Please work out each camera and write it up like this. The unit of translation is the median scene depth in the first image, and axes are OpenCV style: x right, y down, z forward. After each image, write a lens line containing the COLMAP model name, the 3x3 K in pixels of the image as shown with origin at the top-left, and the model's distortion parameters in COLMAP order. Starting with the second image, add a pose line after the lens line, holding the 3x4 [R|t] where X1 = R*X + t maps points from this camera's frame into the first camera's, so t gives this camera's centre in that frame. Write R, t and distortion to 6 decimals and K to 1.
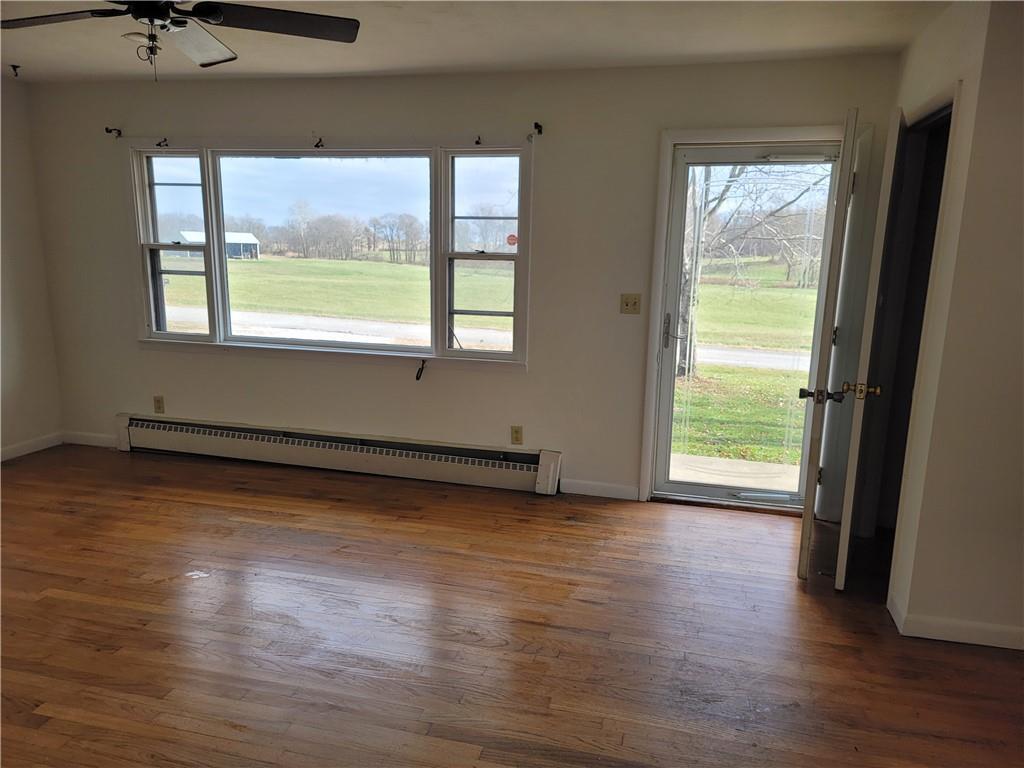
lens RADIAL K [[716.7, 0, 516.3], [0, 716.7, 388.2], [0, 0, 1]] dist [0.101998, -0.098057]
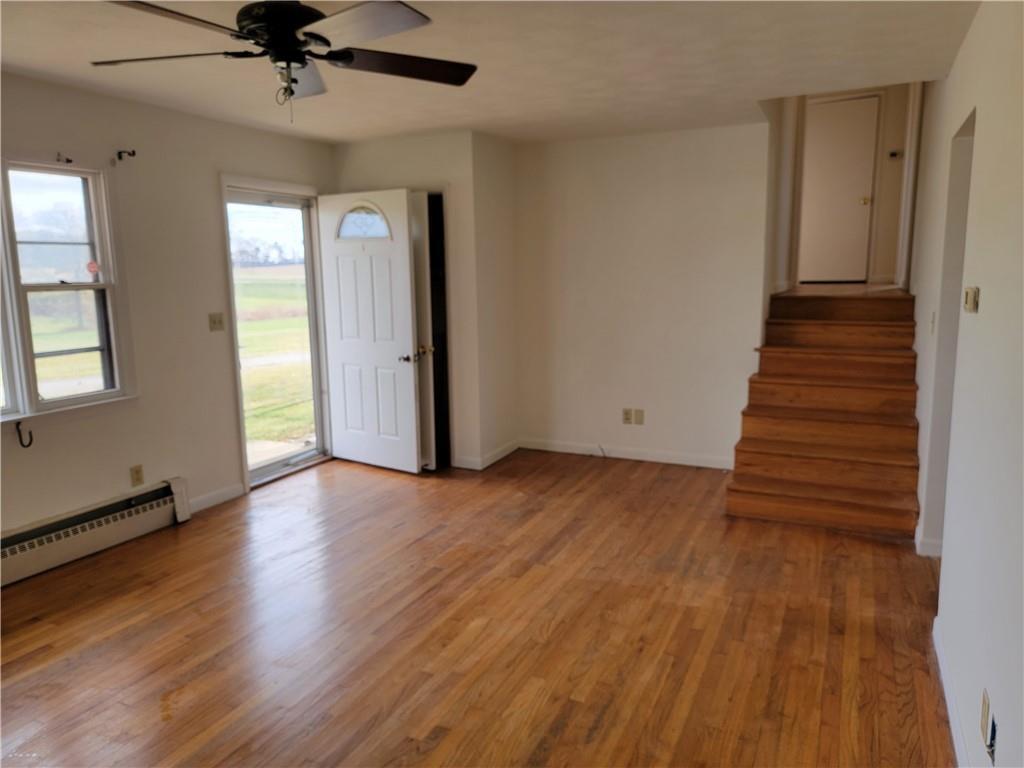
lens RADIAL K [[716.7, 0, 516.3], [0, 716.7, 388.2], [0, 0, 1]] dist [0.101998, -0.098057]
pose [[0.198114, -0.187152, 0.962146, -0.814334], [0.208880, 0.967116, 0.145109, -0.080773], [-0.957664, 0.172225, 0.230692, 0.300218]]
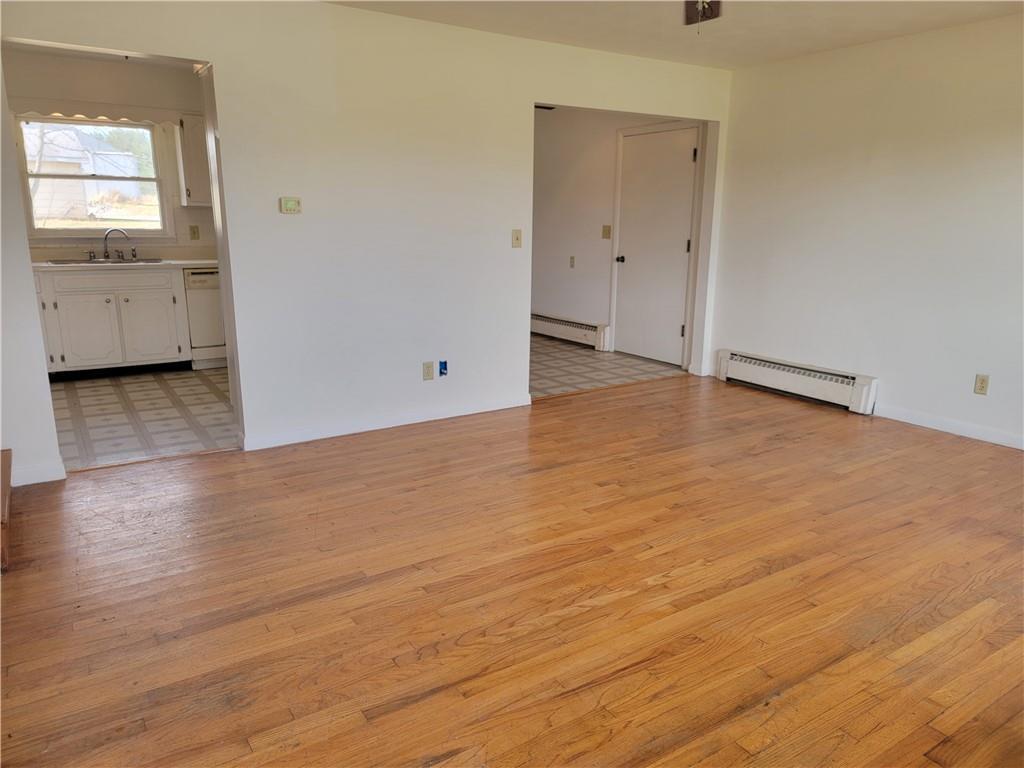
lens RADIAL K [[716.7, 0, 516.3], [0, 716.7, 388.2], [0, 0, 1]] dist [0.101998, -0.098057]
pose [[-0.682047, 0.145570, -0.716673, 0.319373], [-0.166432, 0.923376, 0.345945, -0.143185], [0.712118, 0.355228, -0.605558, 0.930811]]
